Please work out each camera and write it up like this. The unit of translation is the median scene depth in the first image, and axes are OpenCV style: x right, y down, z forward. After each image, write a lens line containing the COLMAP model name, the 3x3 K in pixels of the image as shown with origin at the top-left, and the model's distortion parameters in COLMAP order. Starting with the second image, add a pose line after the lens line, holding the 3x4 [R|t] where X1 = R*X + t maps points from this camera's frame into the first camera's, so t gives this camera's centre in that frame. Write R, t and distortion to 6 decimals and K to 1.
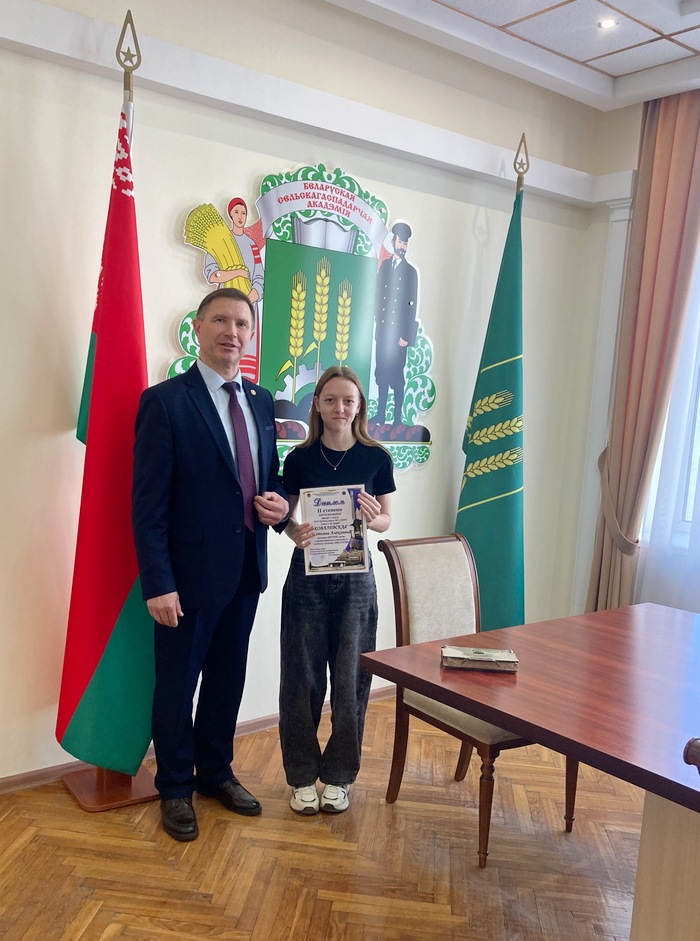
lens RADIAL K [[919.1, 0, 324.3], [0, 919.1, 513.6], [0, 0, 1]] dist [0.033081, 0.000000]
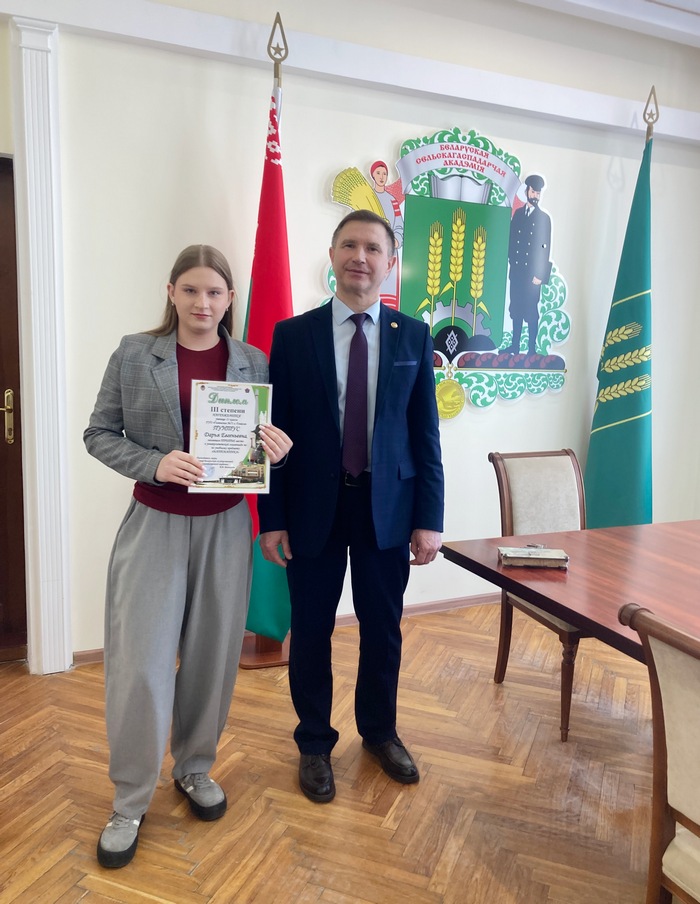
lens RADIAL K [[821.2, 0, 377.1], [0, 821.2, 446.3], [0, 0, 1]] dist [0.027433, 0.000000]
pose [[0.976323, 0.013648, -0.215887, 0.125896], [-0.014362, 0.999895, -0.001735, 0.022363], [0.215840, 0.004794, 0.976417, -0.025125]]
